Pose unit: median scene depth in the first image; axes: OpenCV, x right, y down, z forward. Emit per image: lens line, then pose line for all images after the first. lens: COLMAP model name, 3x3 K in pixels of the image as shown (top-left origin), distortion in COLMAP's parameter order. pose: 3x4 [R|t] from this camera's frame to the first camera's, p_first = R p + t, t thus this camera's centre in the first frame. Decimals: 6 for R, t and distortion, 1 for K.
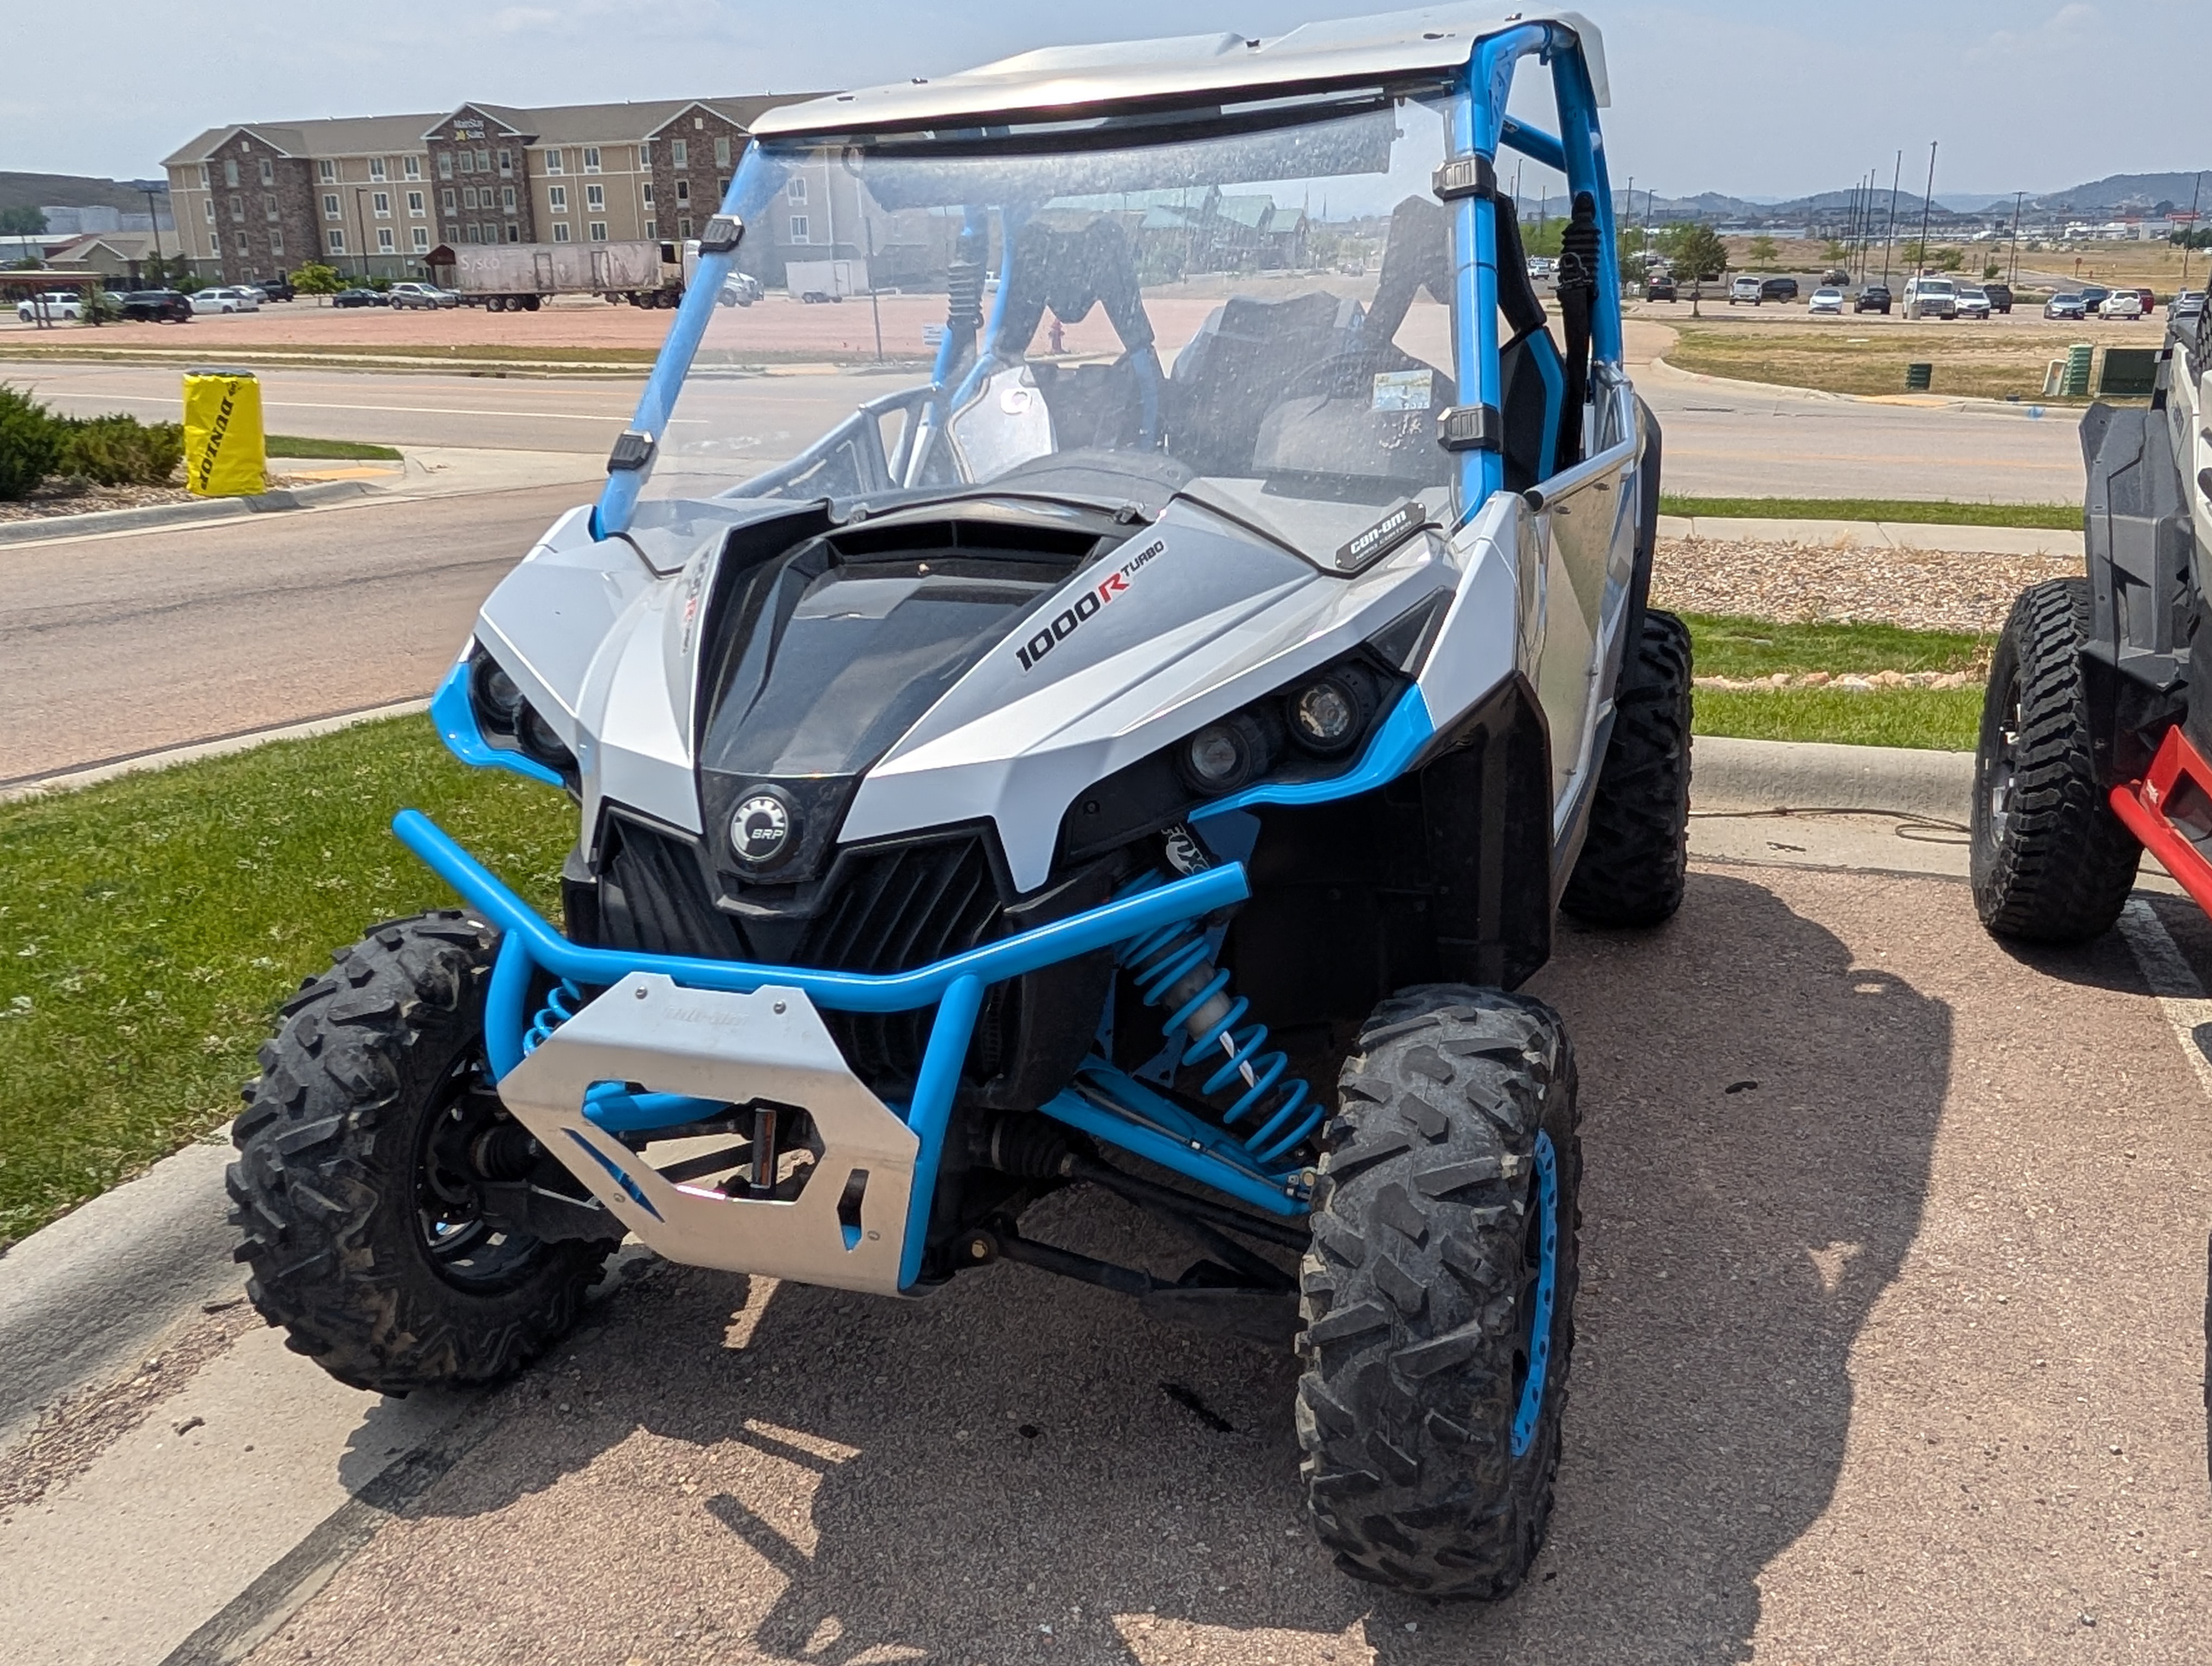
lens RADIAL K [[1824.5, 0, 1116.9], [0, 1824.5, 837.7], [0, 0, 1]] dist [0.002394, -0.000084]
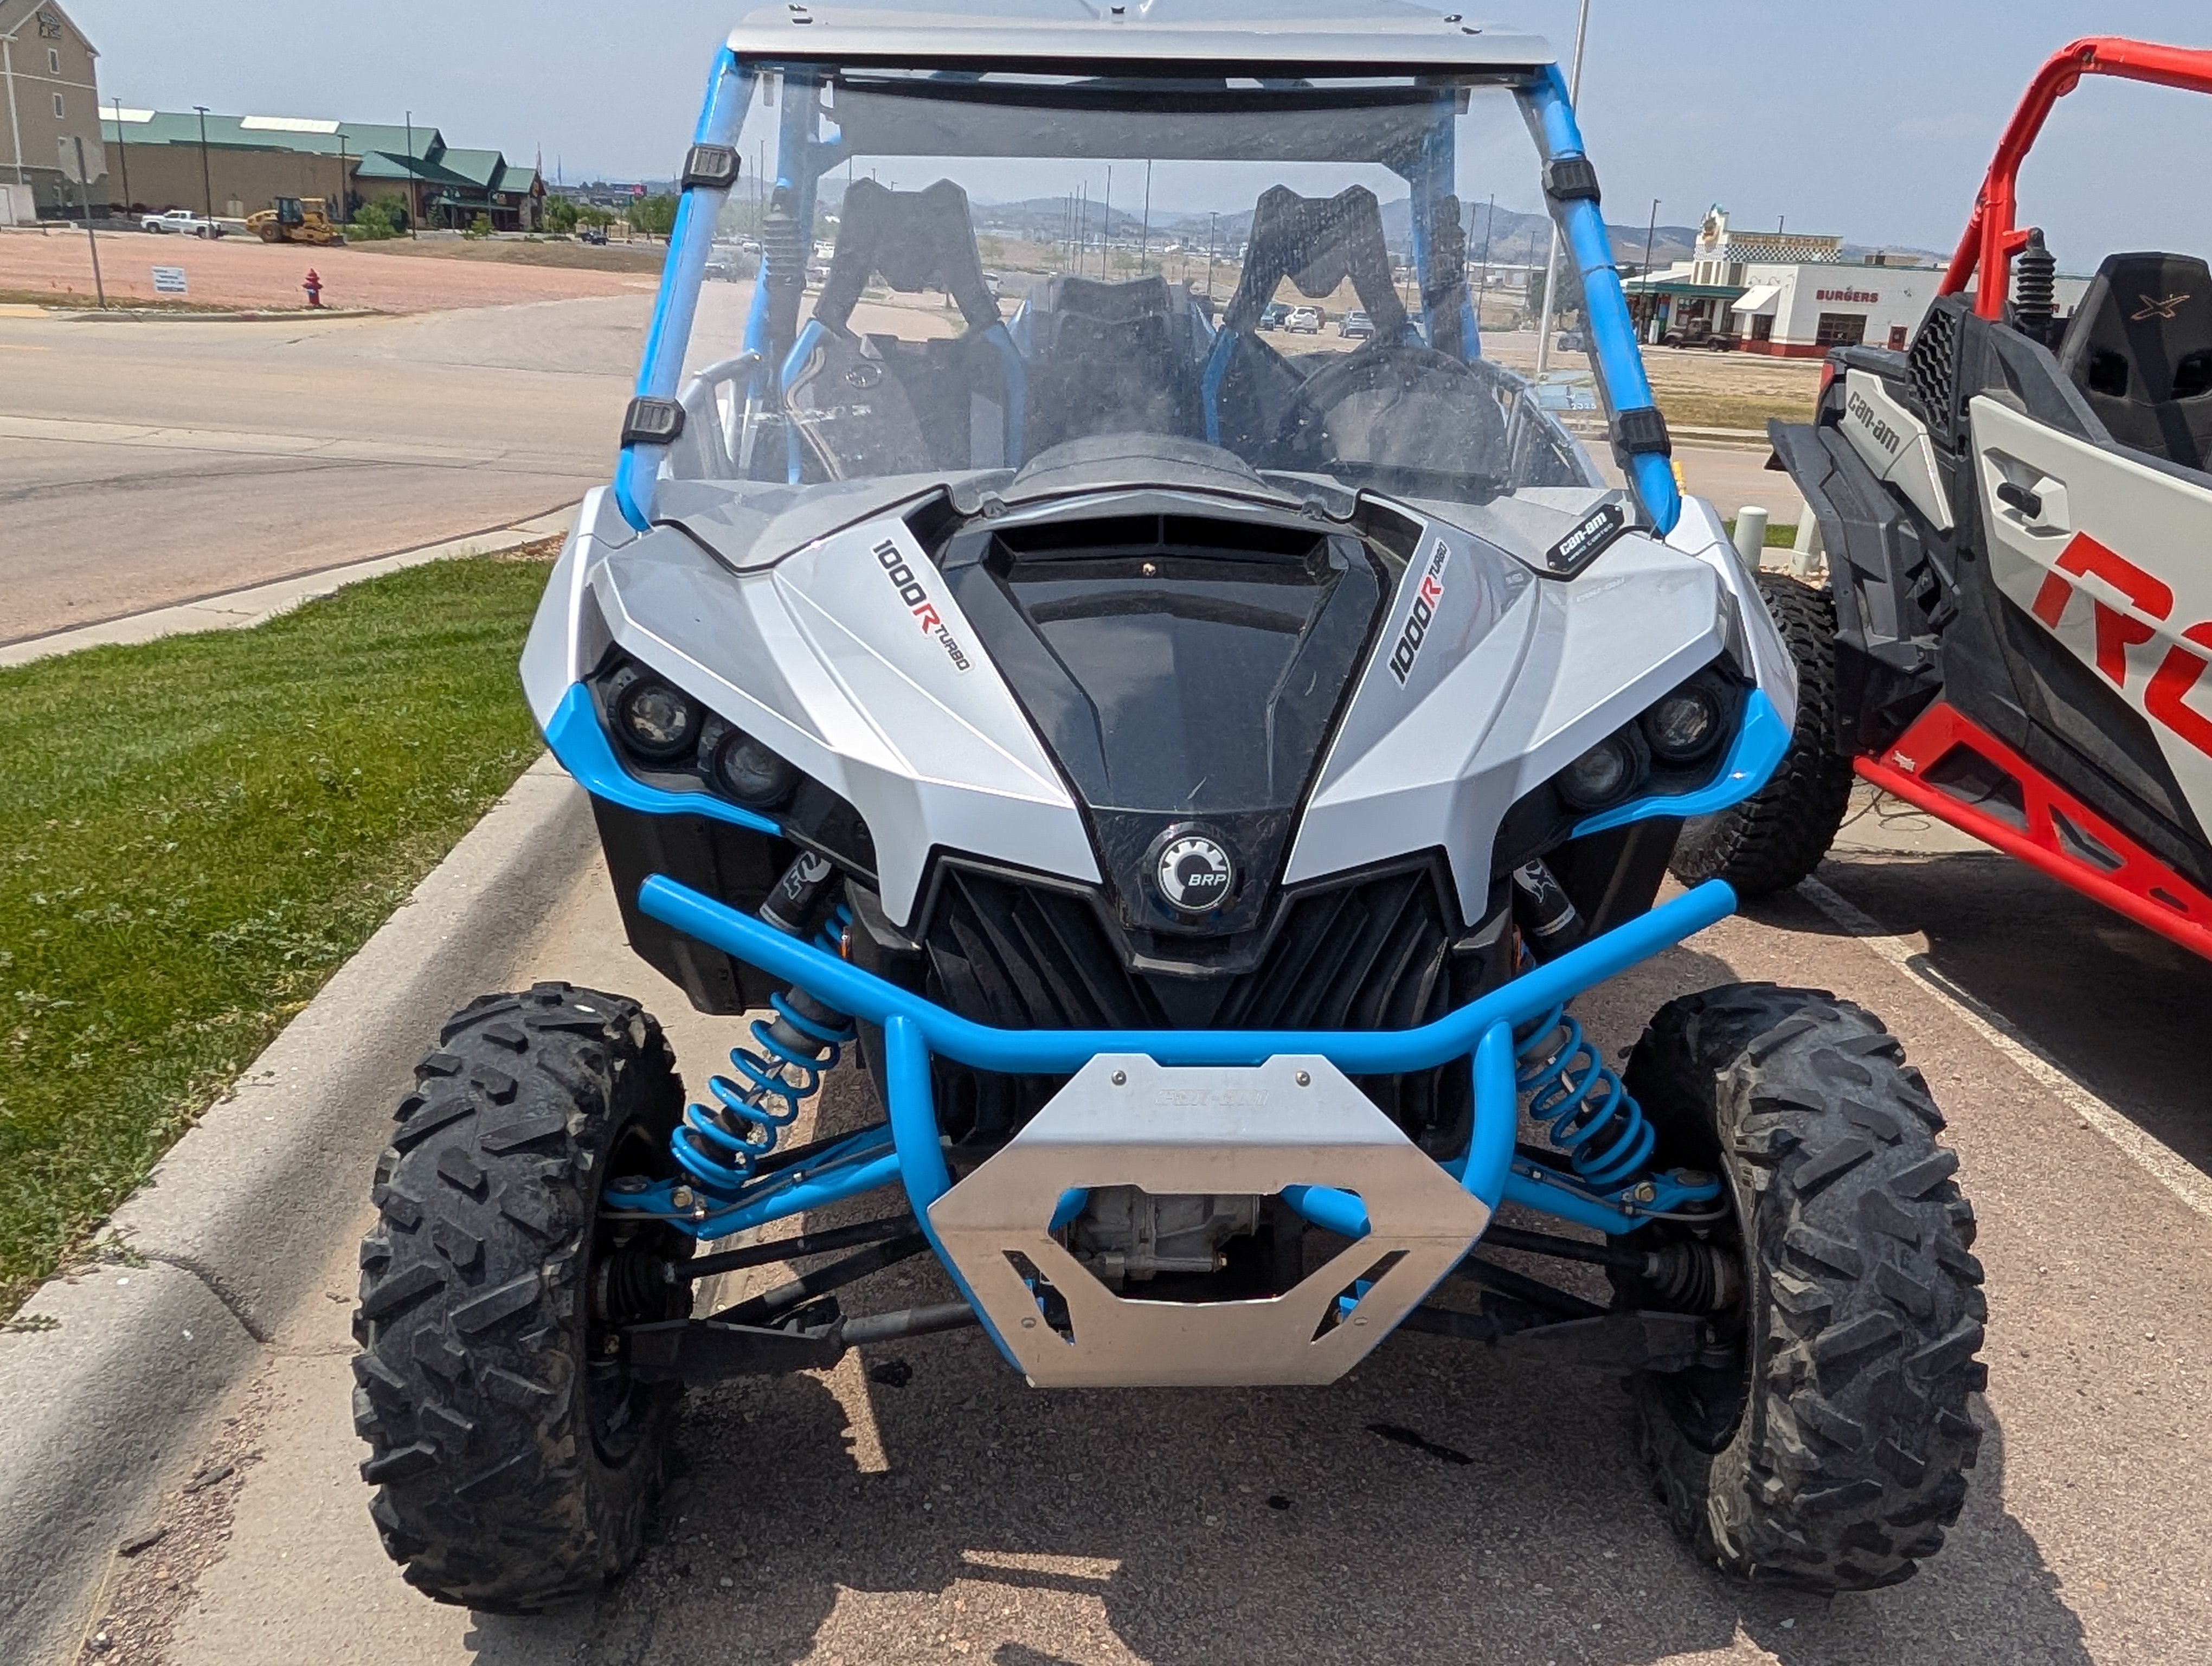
lens RADIAL K [[1824.5, 0, 1116.9], [0, 1824.5, 837.7], [0, 0, 1]] dist [0.002394, -0.000084]
pose [[0.921951, -0.053285, 0.383623, -0.535884], [0.049229, 0.998579, 0.020393, -0.039768], [-0.384165, 0.000084, 0.923265, 0.206492]]
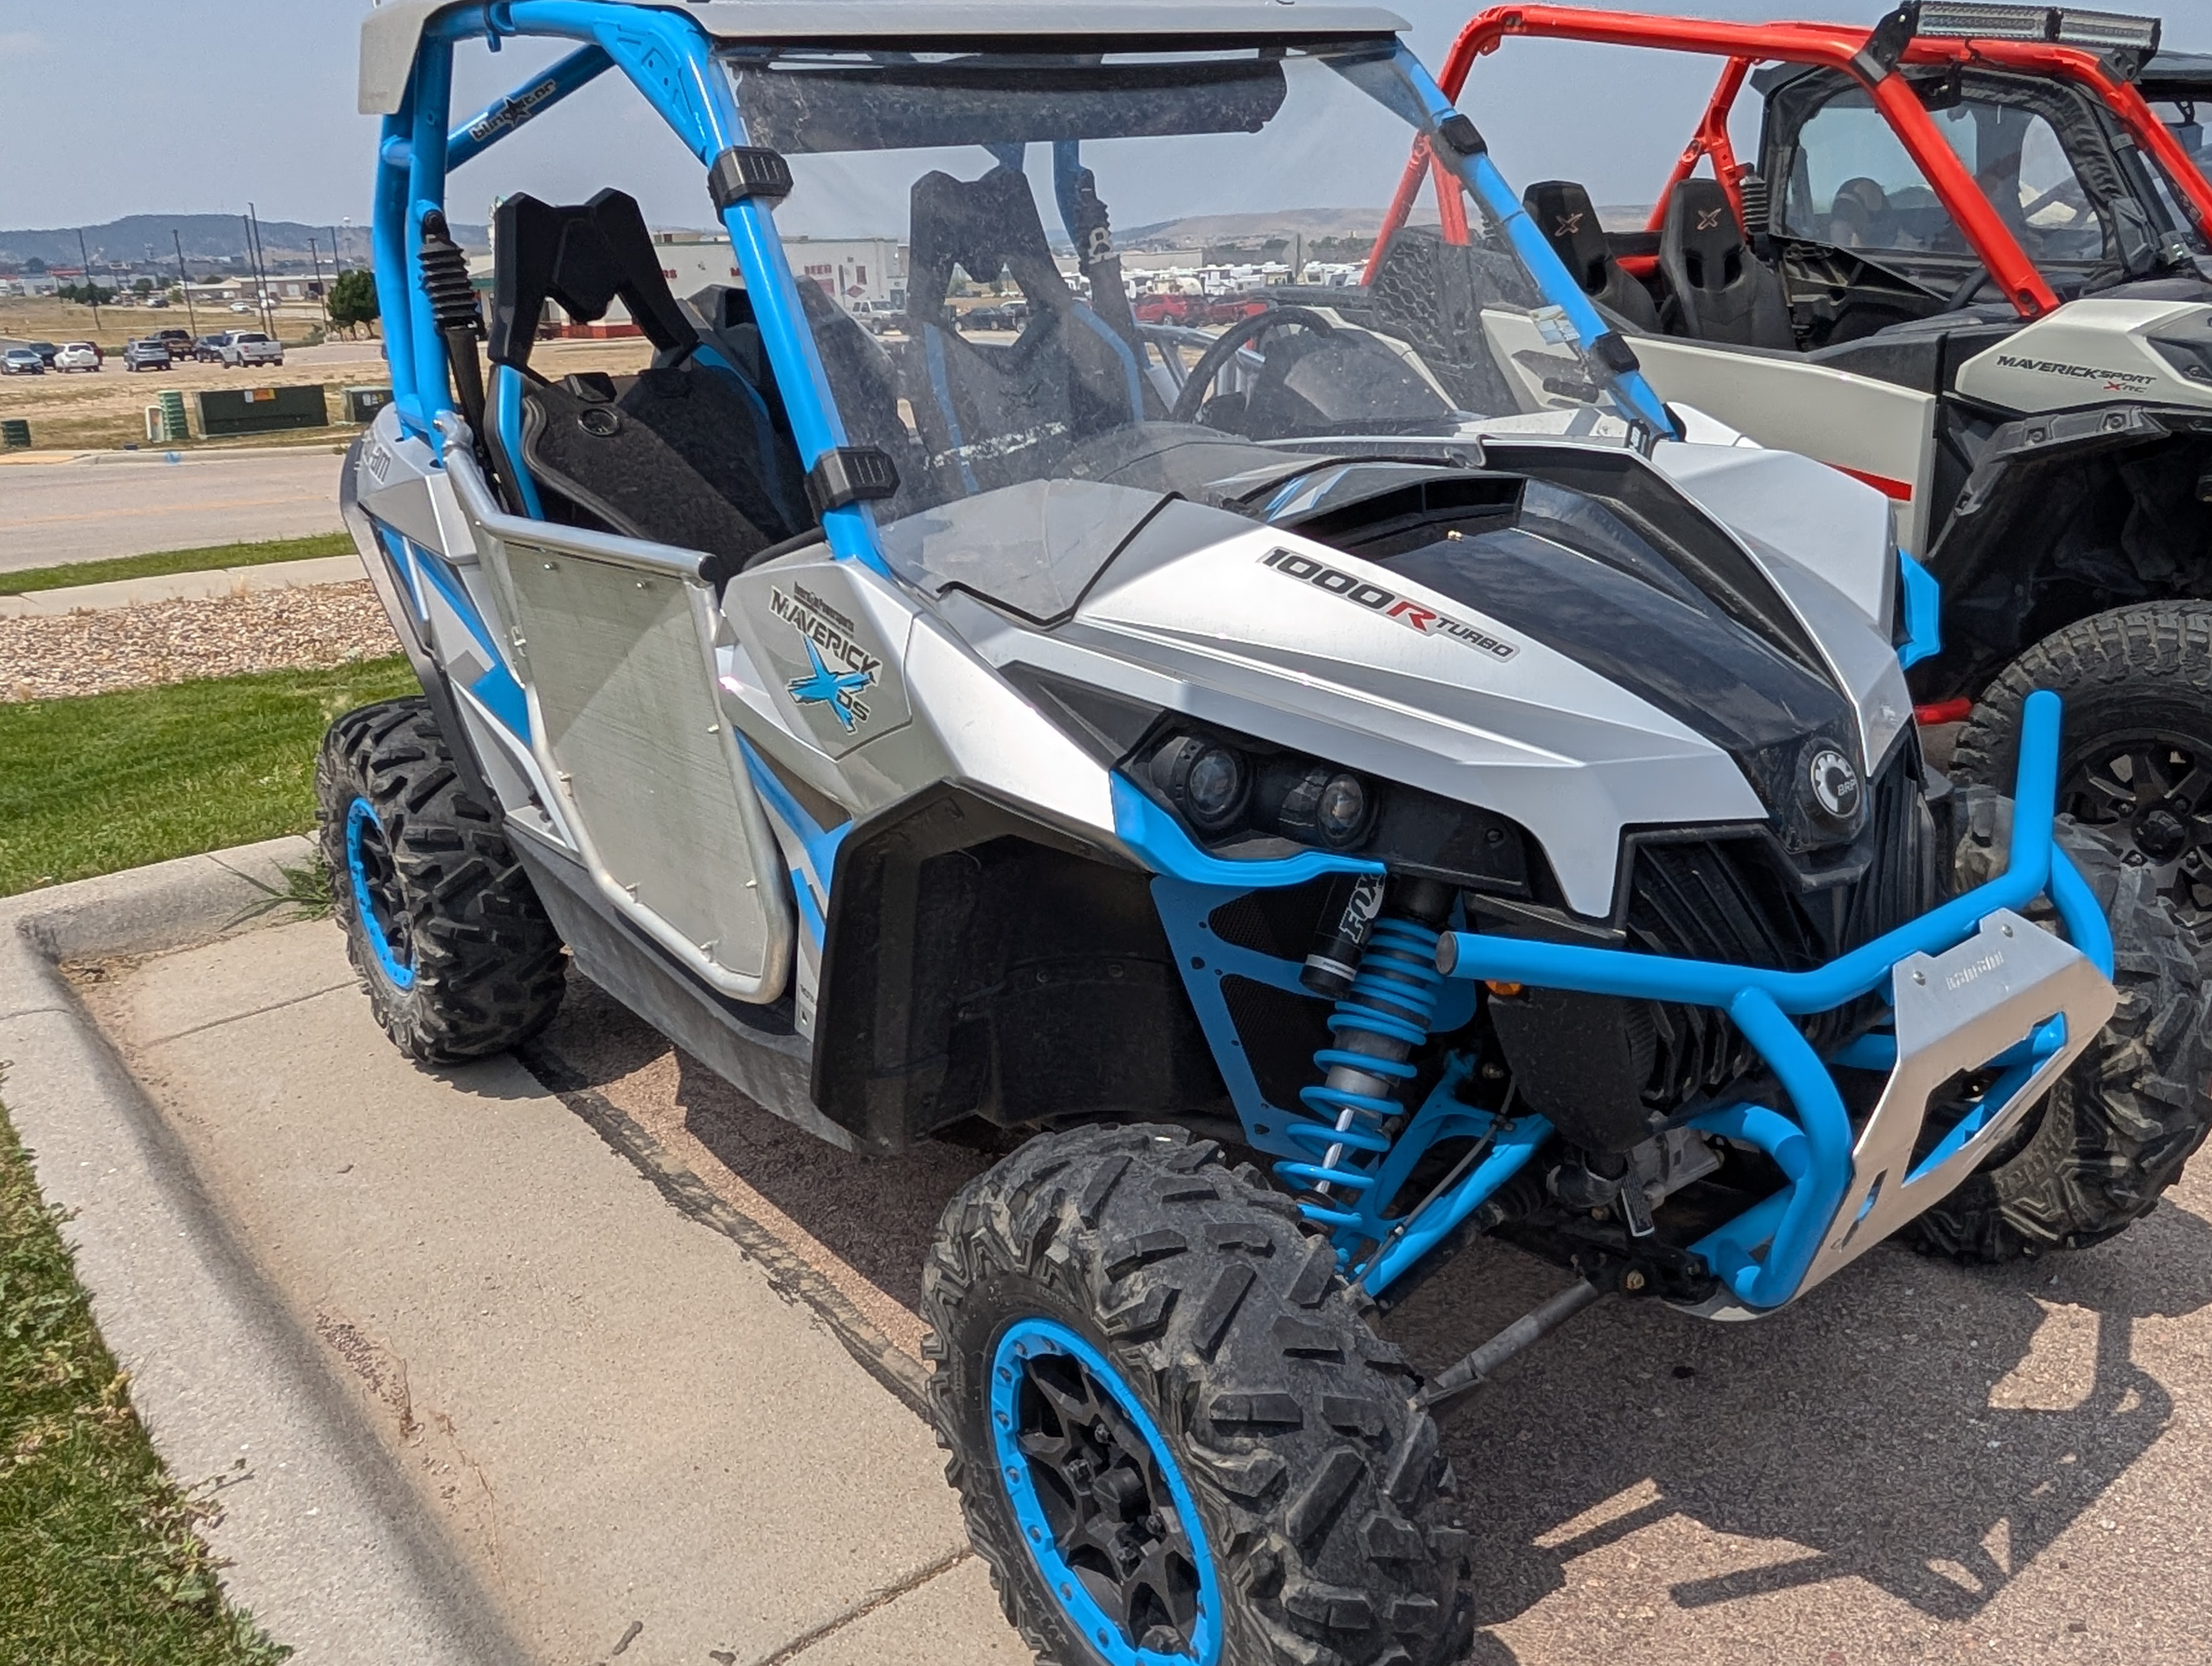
lens RADIAL K [[1802.6, 0, 1106.0], [0, 1802.6, 833.0], [0, 0, 1]] dist [-0.001734, 0.007464]
pose [[0.537535, -0.260135, 0.802114, -1.076702], [0.281028, 0.952111, 0.120451, -0.185759], [-0.795035, 0.160669, 0.584898, 0.732164]]
